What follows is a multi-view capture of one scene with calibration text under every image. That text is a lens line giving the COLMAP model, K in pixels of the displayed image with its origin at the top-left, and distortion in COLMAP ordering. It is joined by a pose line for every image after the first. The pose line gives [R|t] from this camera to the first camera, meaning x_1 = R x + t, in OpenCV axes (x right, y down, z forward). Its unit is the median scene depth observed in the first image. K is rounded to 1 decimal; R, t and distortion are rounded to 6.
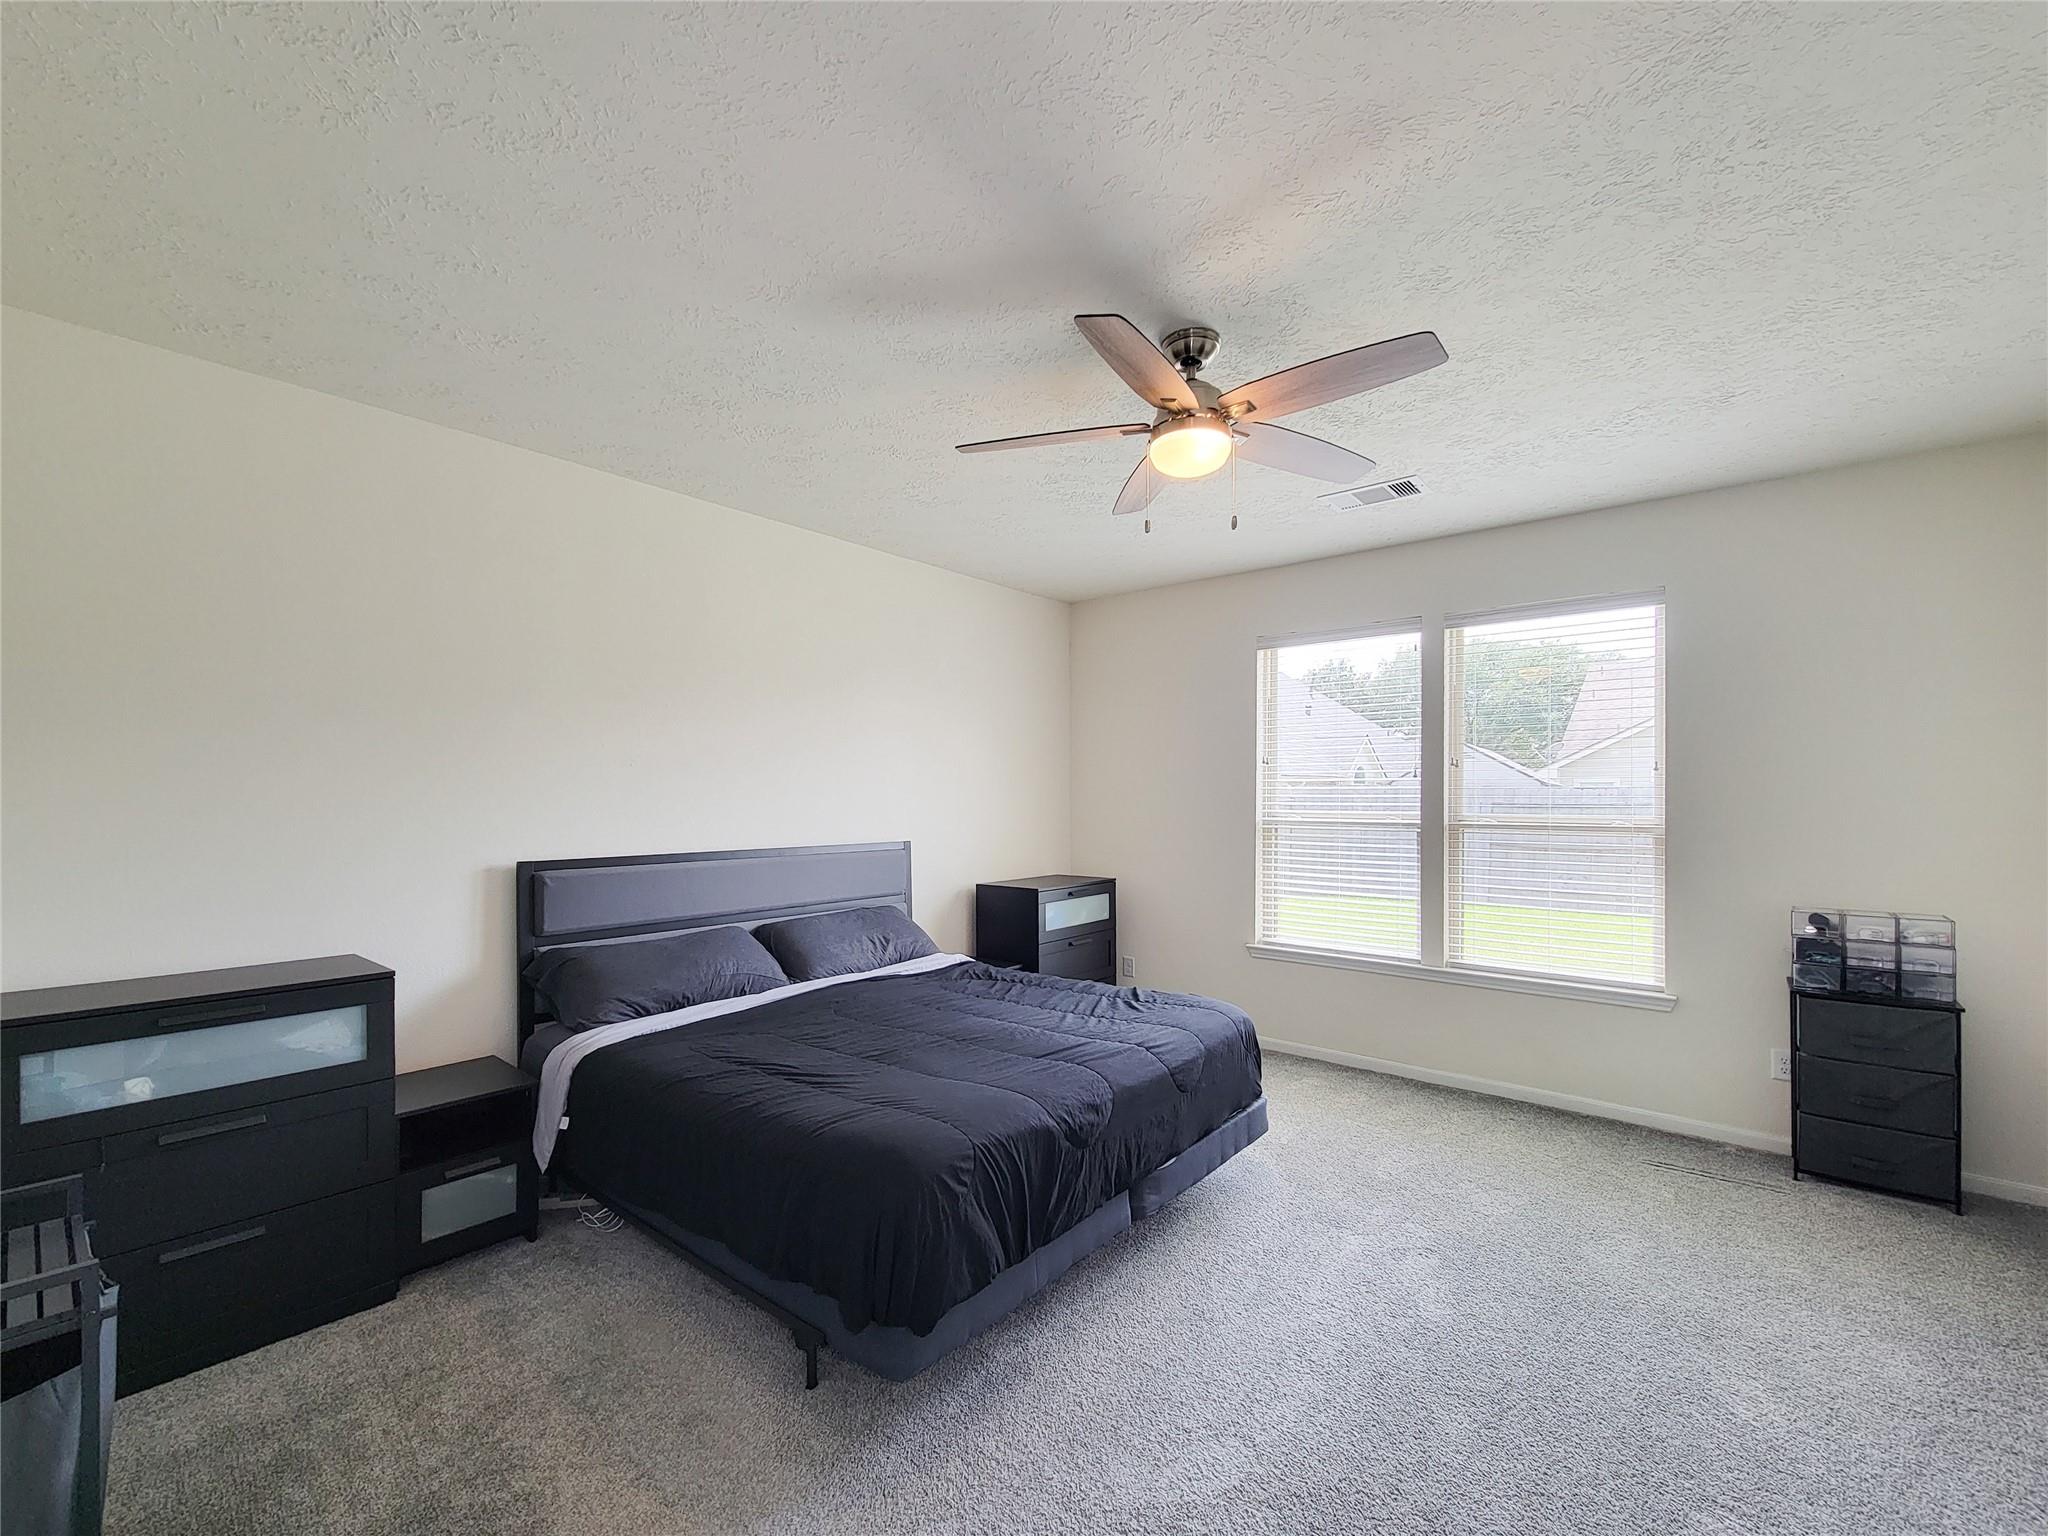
lens RADIAL K [[844.5, 0, 1029.3], [0, 844.5, 796.3], [0, 0, 1]] dist [0.001694, -0.000663]
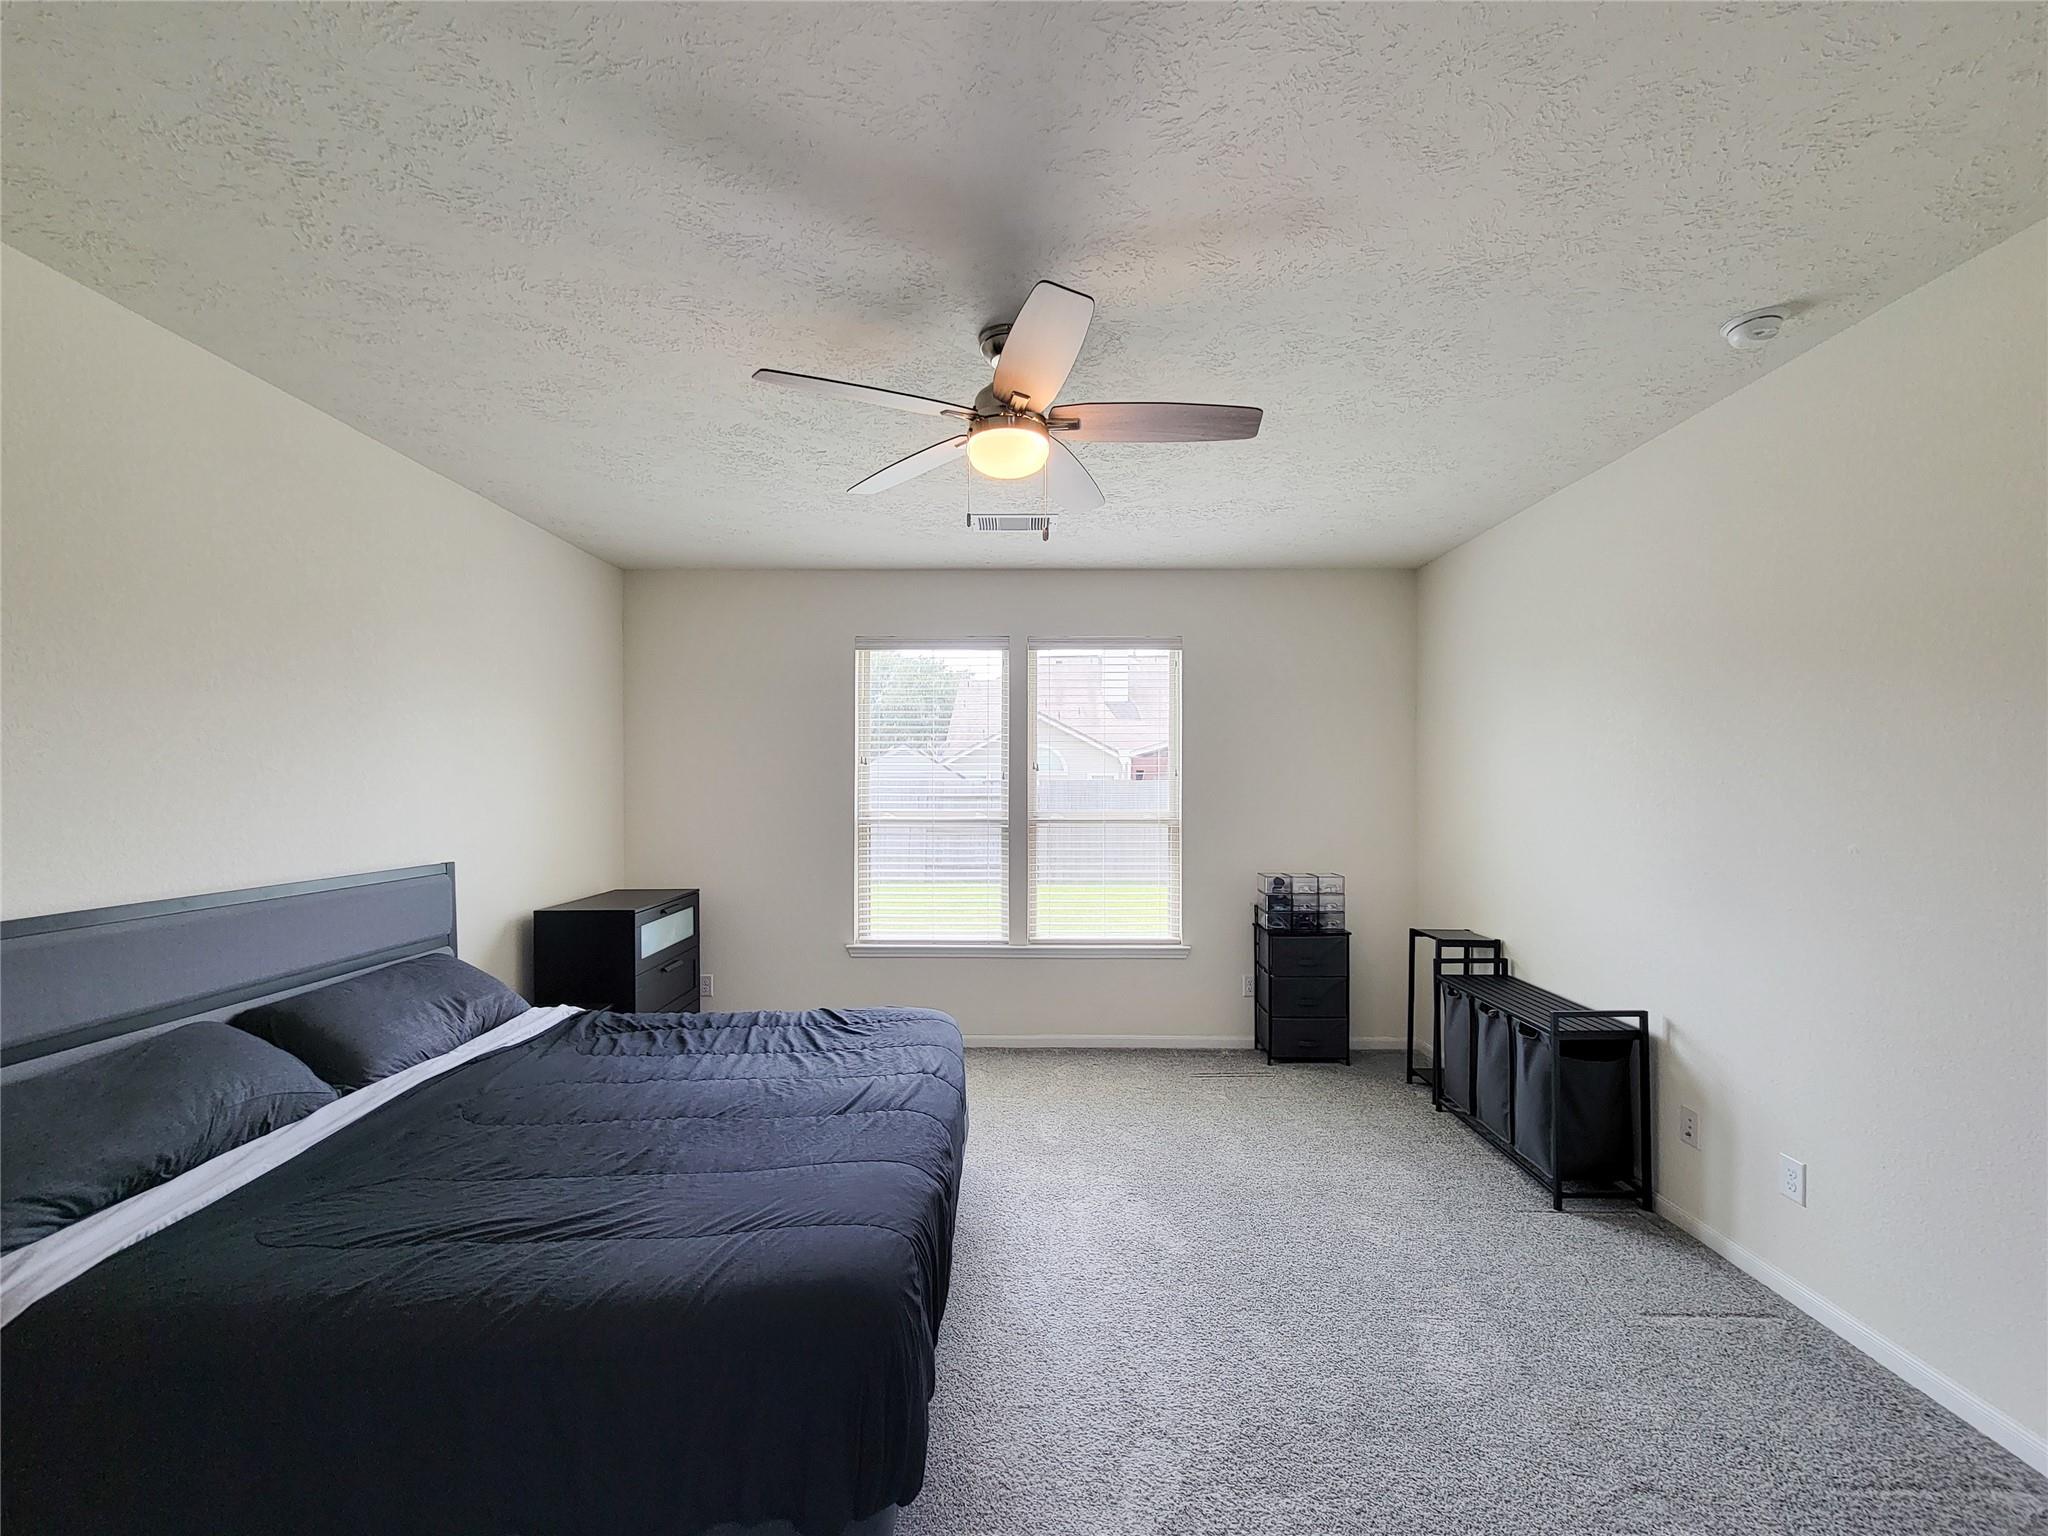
lens RADIAL K [[818.6, 0, 1039.5], [0, 818.6, 791.3], [0, 0, 1]] dist [0.007732, -0.005701]
pose [[0.778144, -0.003895, 0.628074, -0.240772], [0.001179, 0.999988, 0.004741, -0.014228], [-0.628085, -0.002949, 0.778139, 0.154791]]
